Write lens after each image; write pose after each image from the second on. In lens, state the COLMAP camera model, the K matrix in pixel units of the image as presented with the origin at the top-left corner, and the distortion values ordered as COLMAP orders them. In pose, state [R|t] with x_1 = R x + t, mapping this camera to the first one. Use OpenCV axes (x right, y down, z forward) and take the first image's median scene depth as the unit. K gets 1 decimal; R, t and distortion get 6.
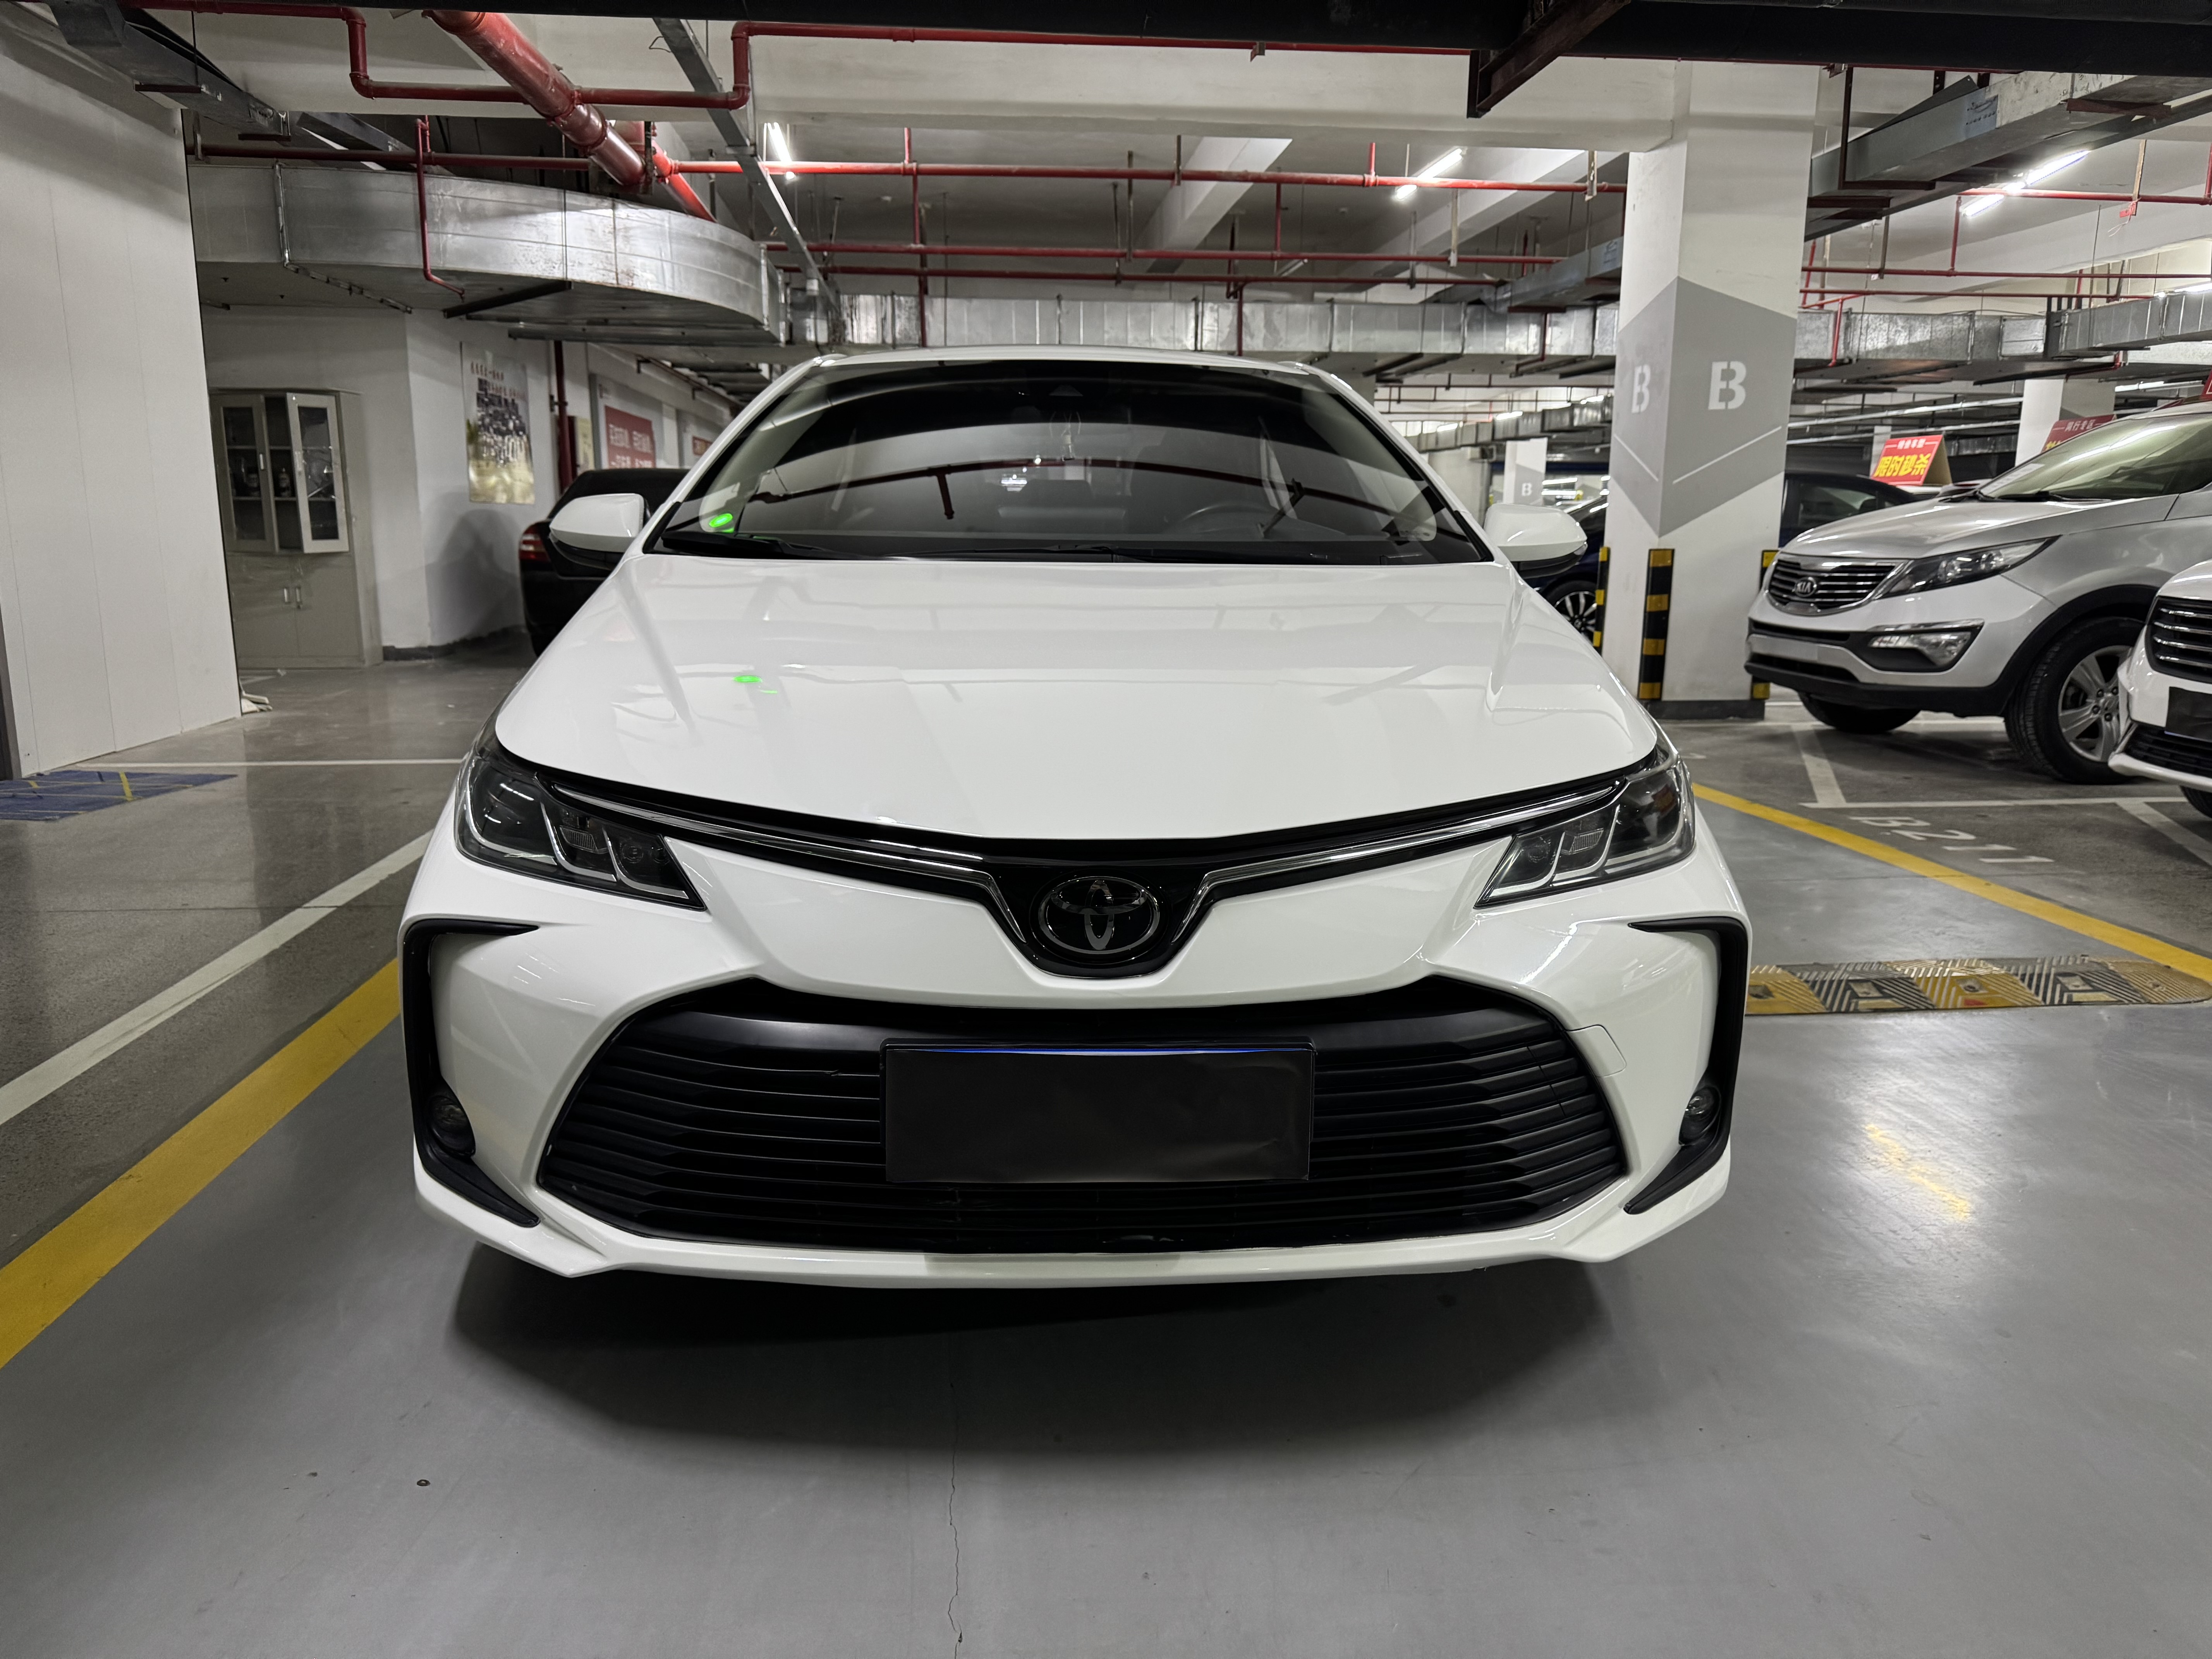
lens RADIAL K [[1592.4, 0, 1112.5], [0, 1592.4, 831.6], [0, 0, 1]] dist [0.006127, -0.000982]
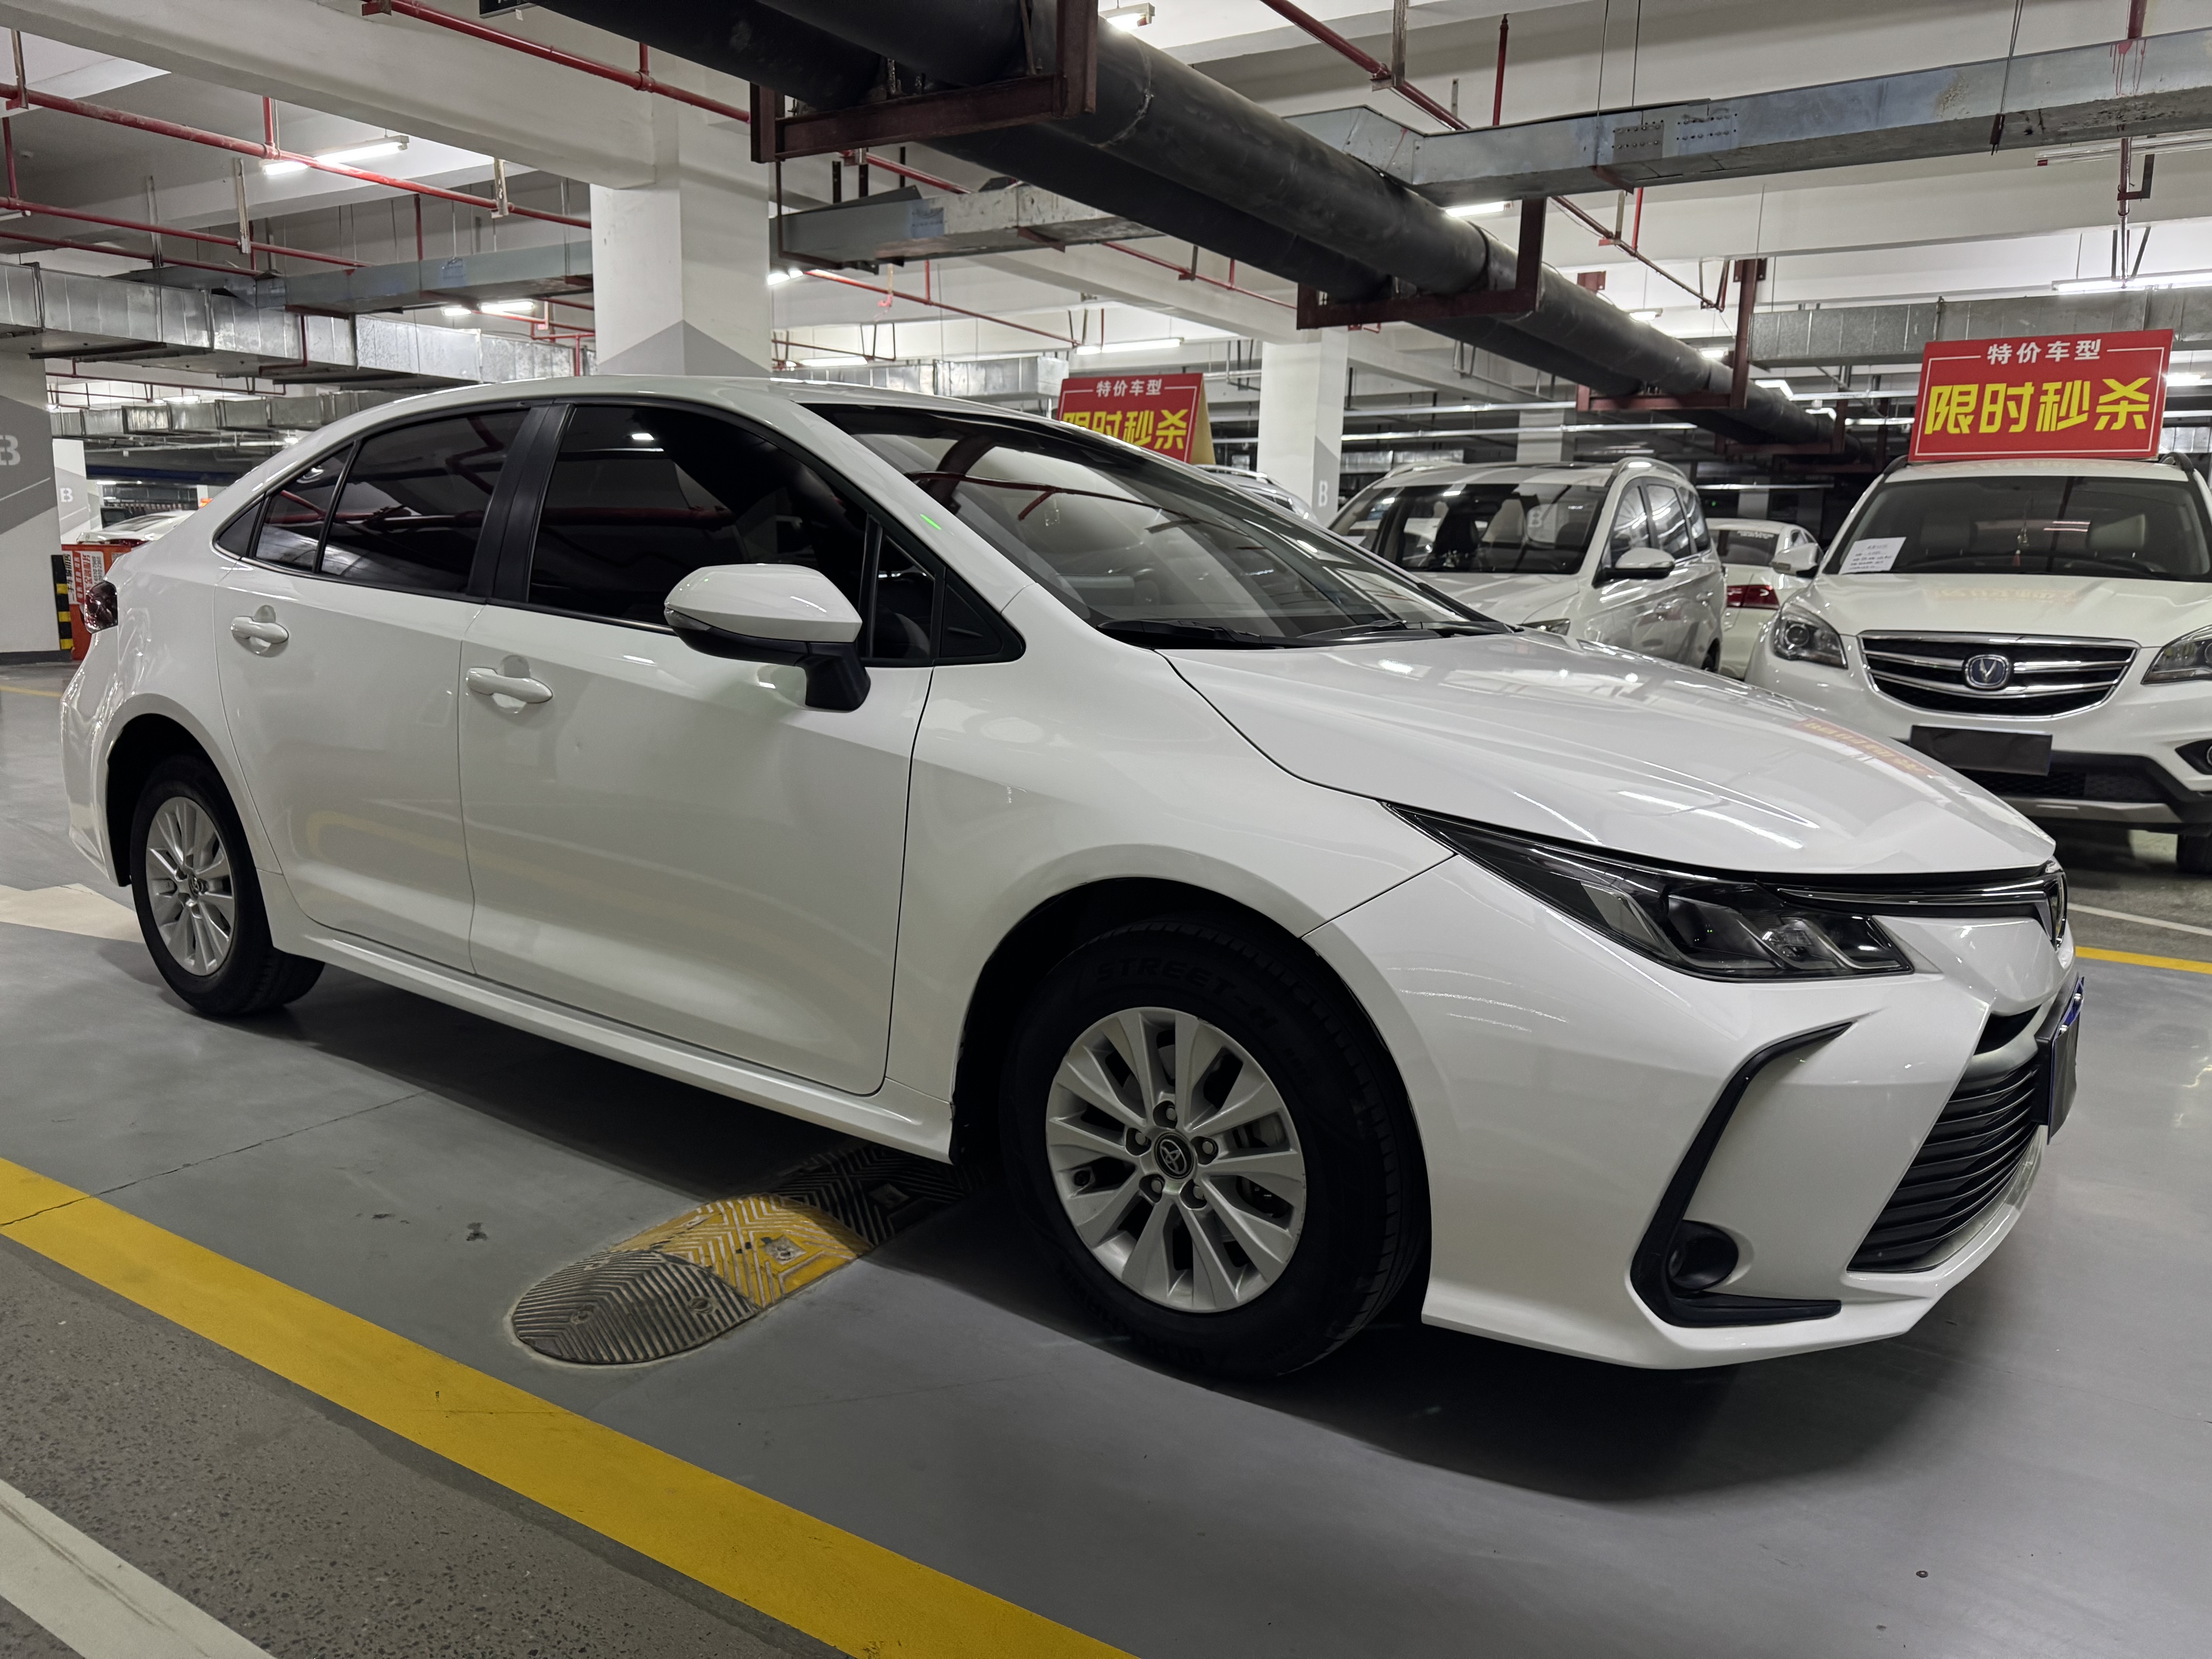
lens RADIAL K [[1592.4, 0, 1112.5], [0, 1592.4, 831.6], [0, 0, 1]] dist [0.006127, -0.000982]
pose [[0.609774, -0.131788, 0.781542, -0.324303], [0.136143, 0.988839, 0.060522, -0.043135], [-0.780795, 0.069496, 0.620910, 0.159685]]
